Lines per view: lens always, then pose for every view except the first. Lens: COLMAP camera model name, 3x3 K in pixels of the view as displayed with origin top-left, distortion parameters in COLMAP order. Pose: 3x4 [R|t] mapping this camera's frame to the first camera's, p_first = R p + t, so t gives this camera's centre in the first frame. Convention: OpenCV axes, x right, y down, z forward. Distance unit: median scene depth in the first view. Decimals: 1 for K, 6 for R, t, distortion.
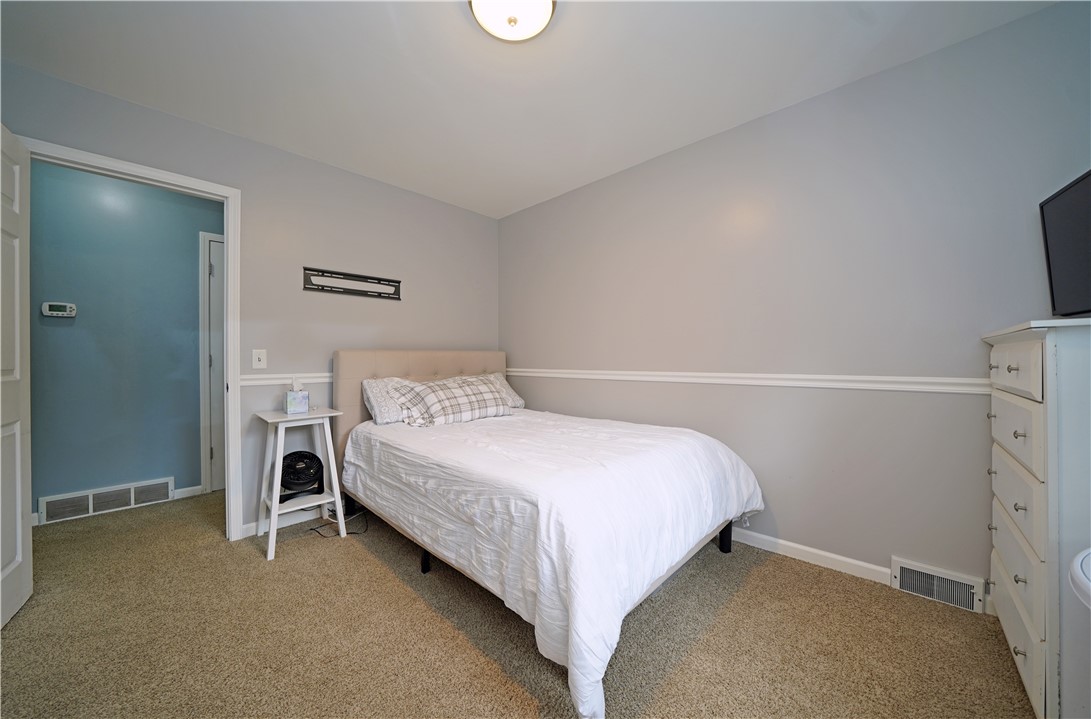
lens RADIAL K [[379.1, 0, 543.9], [0, 379.1, 357.2], [0, 0, 1]] dist [-0.016371, -0.000076]
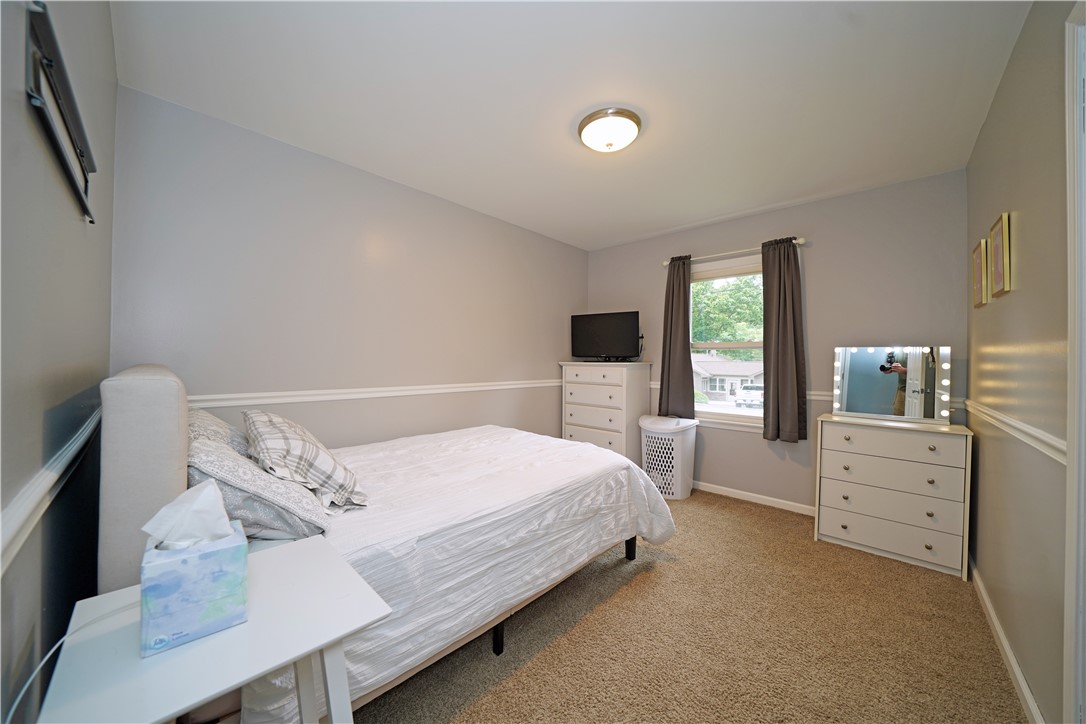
lens RADIAL K [[377.4, 0, 540.8], [0, 377.4, 362.5], [0, 0, 1]] dist [-0.016371, -0.000076]
pose [[-0.004677, 0.000142, 0.999989, -1.402677], [-0.013777, 0.999905, -0.000207, -0.055526], [-0.999894, -0.013778, -0.004675, 1.169855]]
